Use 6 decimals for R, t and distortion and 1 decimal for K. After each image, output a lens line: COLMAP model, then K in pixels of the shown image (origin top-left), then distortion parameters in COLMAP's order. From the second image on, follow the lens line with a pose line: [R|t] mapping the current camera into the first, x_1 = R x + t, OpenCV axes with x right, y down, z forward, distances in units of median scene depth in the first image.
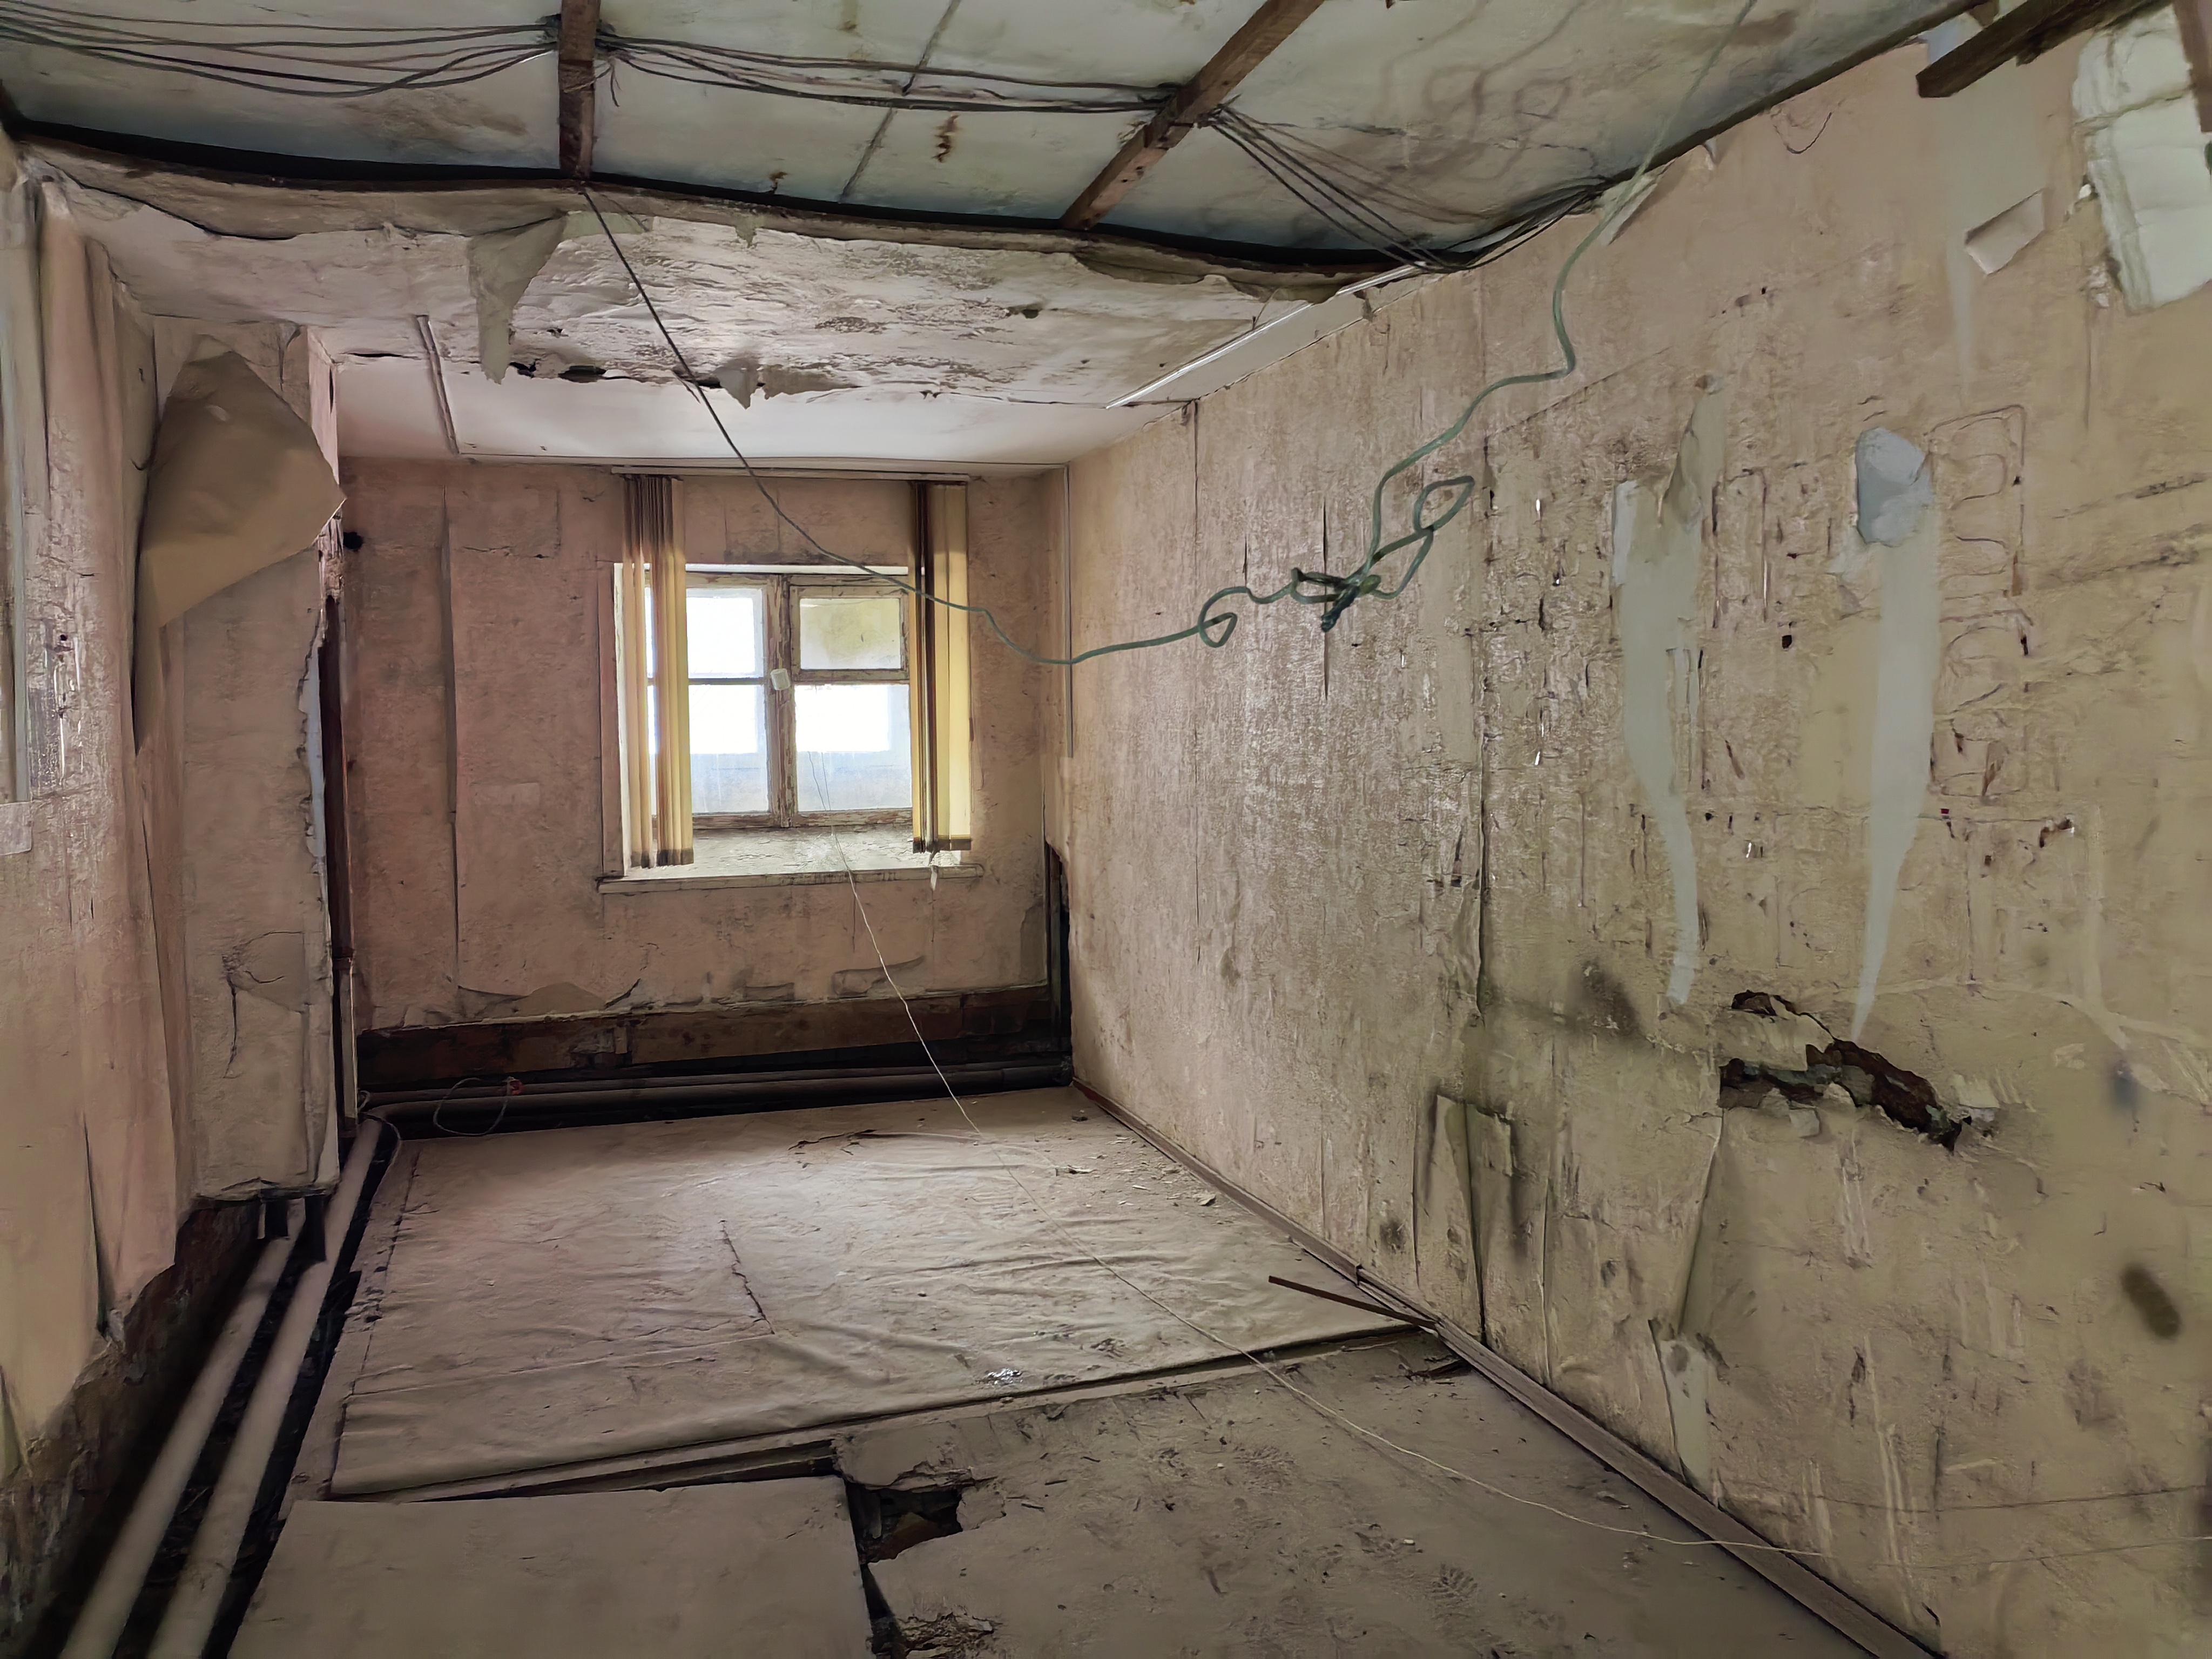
lens RADIAL K [[1689.5, 0, 1106.0], [0, 1689.5, 829.5], [0, 0, 1]] dist [-0.026169, 0.164621]
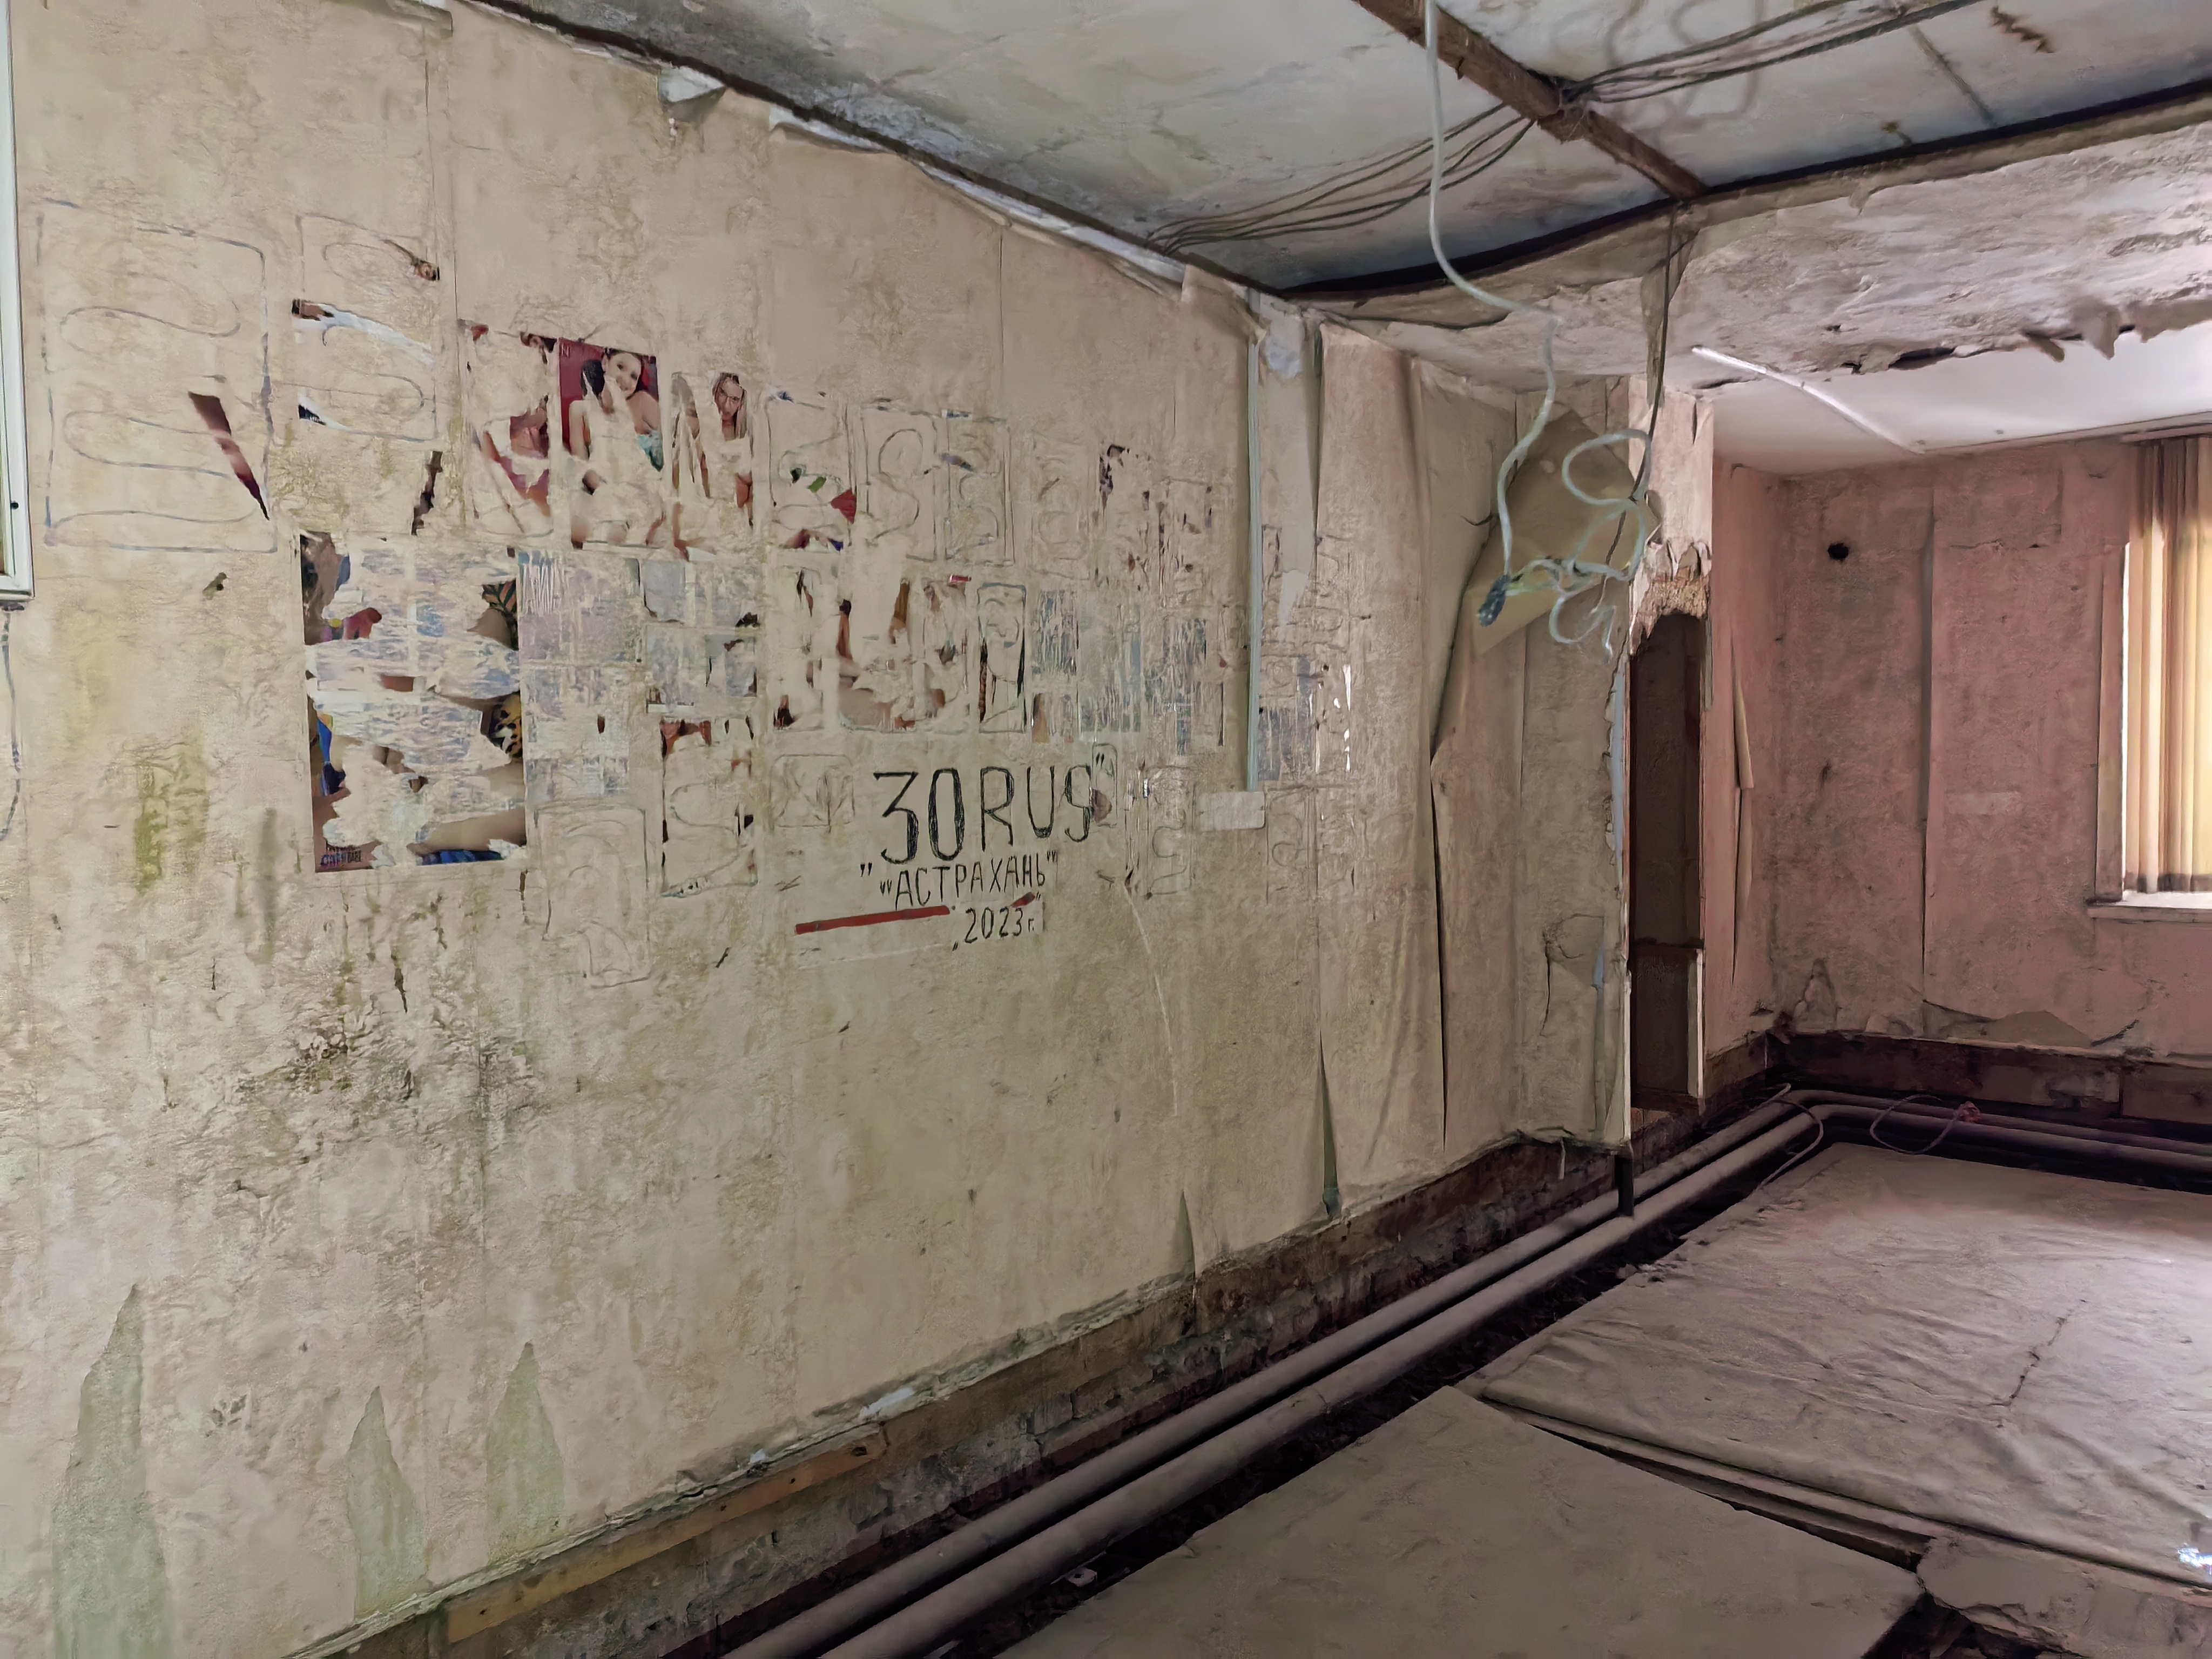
lens RADIAL K [[1690.1, 0, 1106.0], [0, 1690.1, 829.5], [0, 0, 1]] dist [0.036013, -0.003662]
pose [[0.521892, 0.043743, -0.851890, 0.290523], [-0.046882, 0.998646, 0.022557, -0.006641], [0.851723, 0.028167, 0.523236, 0.123536]]
